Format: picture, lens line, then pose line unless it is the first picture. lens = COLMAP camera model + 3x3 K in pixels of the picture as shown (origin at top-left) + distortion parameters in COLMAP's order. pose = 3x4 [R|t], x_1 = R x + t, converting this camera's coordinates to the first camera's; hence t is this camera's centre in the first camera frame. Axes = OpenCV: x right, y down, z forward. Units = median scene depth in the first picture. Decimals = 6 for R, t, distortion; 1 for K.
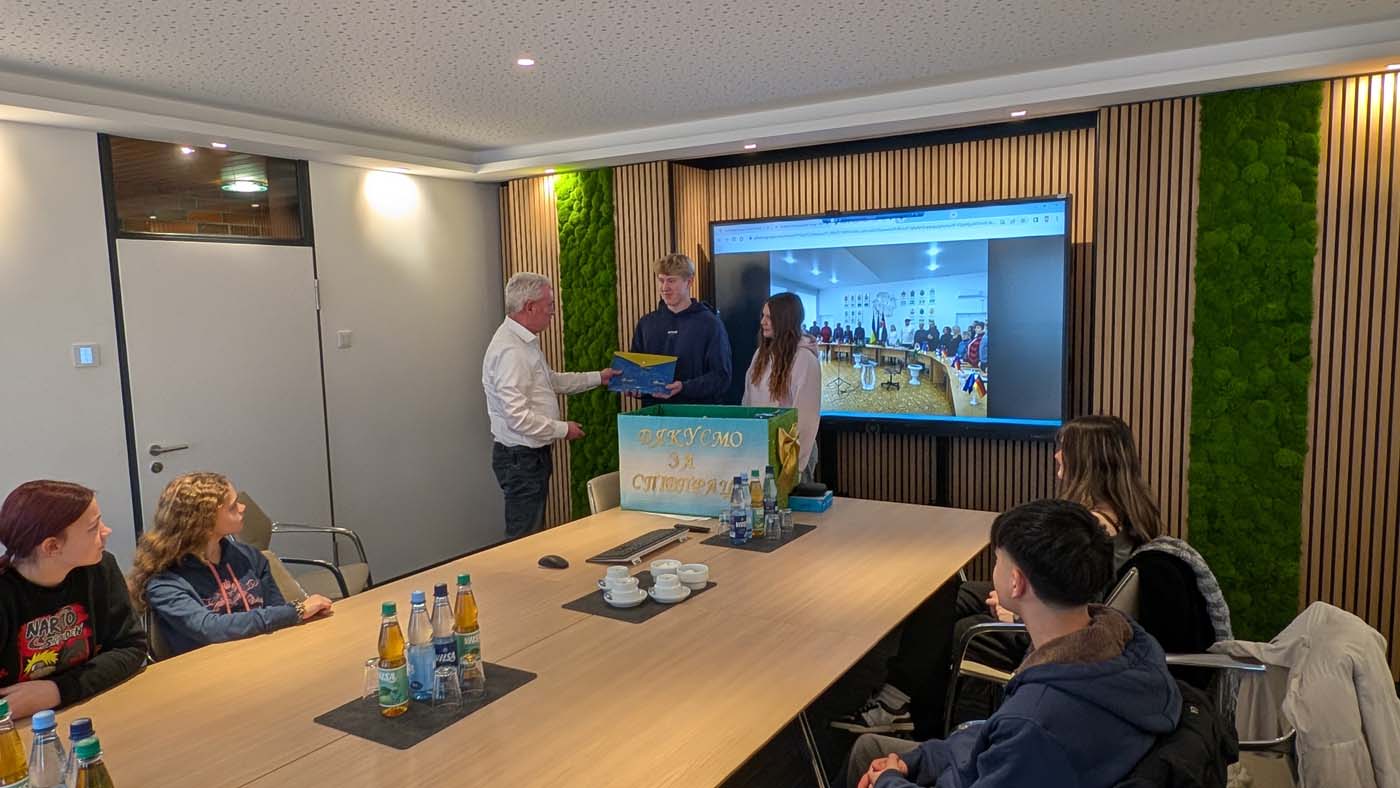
lens RADIAL K [[936.8, 0, 690.6], [0, 936.8, 396.6], [0, 0, 1]] dist [0.019317, 0.001709]
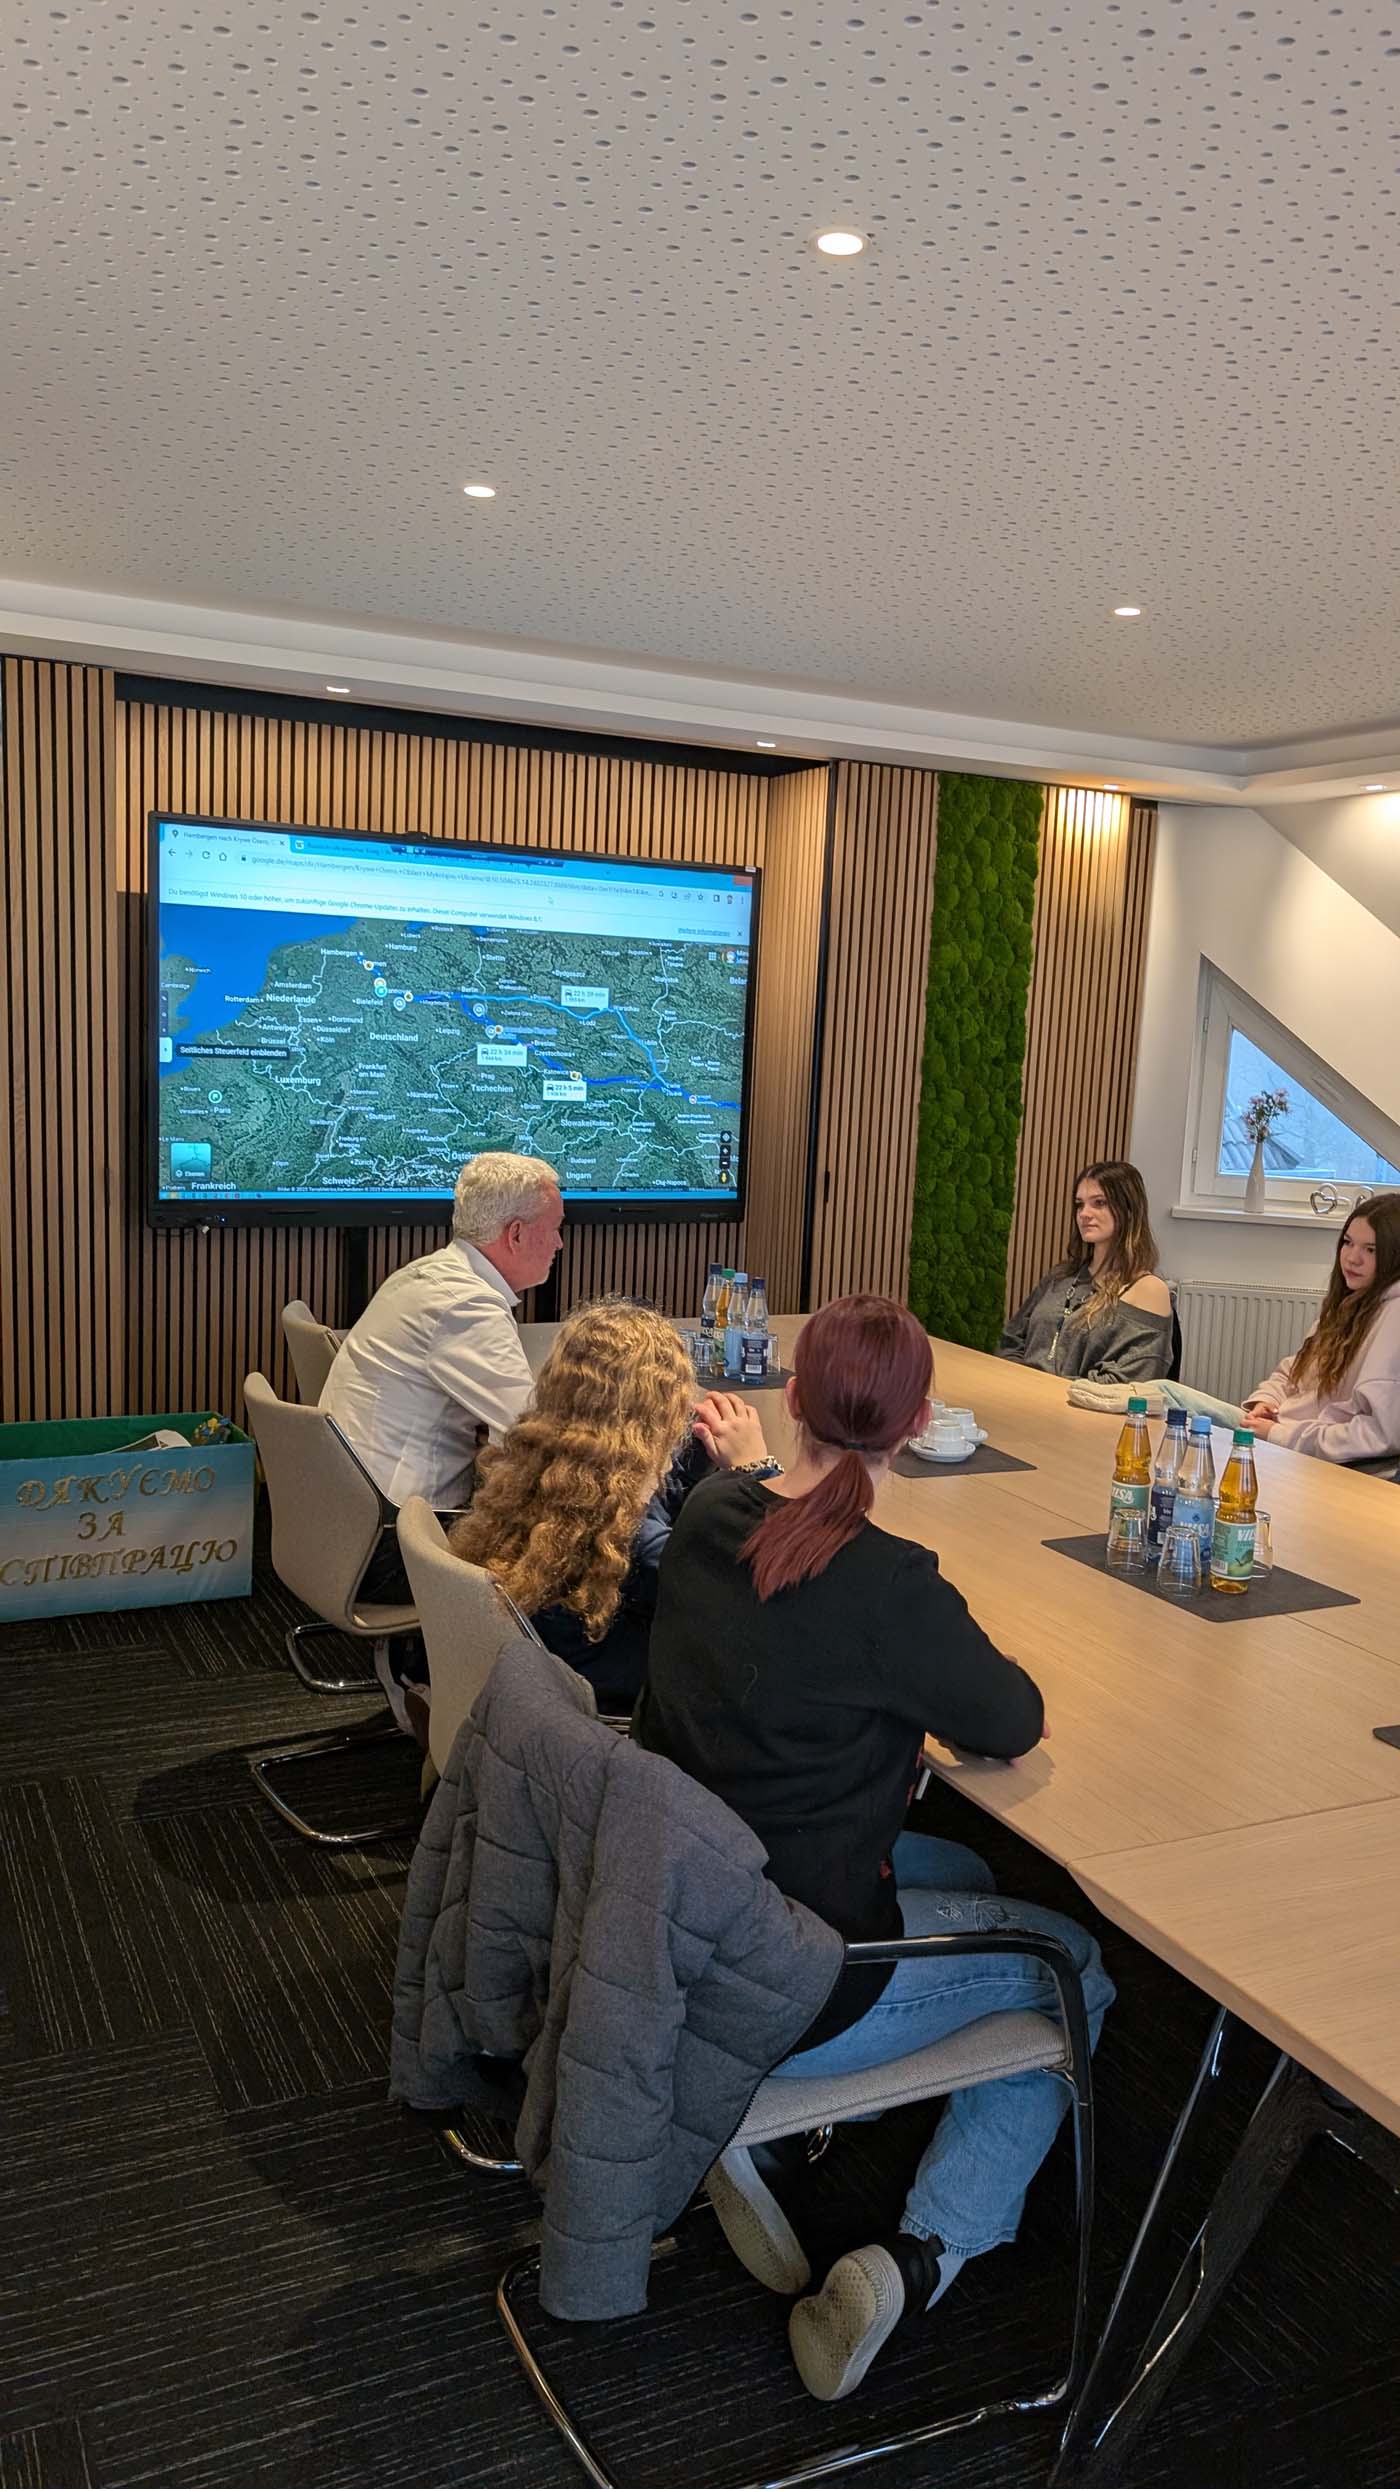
lens RADIAL K [[1830.6, 0, 707.7], [0, 1830.6, 1296.7], [0, 0, 1]] dist [0.037620, -0.043870]
pose [[0.535563, -0.076048, 0.841064, -0.755900], [0.026066, 0.996951, 0.073545, 0.003791], [-0.844093, -0.017465, 0.535912, 0.271298]]
